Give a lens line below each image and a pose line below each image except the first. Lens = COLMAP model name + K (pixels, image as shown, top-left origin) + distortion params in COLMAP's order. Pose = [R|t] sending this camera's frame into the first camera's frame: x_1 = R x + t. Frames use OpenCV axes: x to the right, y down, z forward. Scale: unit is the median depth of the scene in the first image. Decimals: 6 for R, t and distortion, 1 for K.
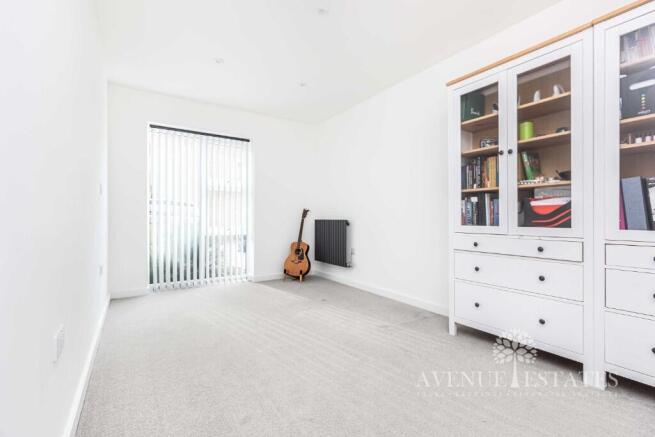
lens RADIAL K [[298.4, 0, 327.5], [0, 298.4, 216.3], [0, 0, 1]] dist [-0.000154, -0.000051]
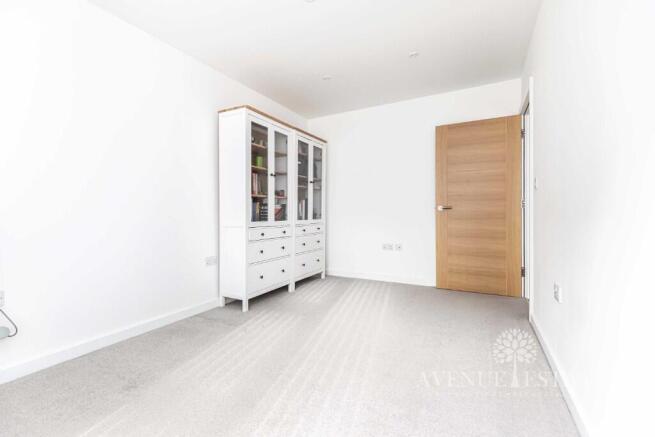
lens RADIAL K [[298.4, 0, 327.2], [0, 298.4, 216.7], [0, 0, 1]] dist [-0.000154, -0.000051]
pose [[-0.495511, -0.002436, 0.868598, -0.942332], [0.001307, 0.999993, 0.003550, 0.004951], [-0.868600, 0.002894, -0.495505, 1.524168]]
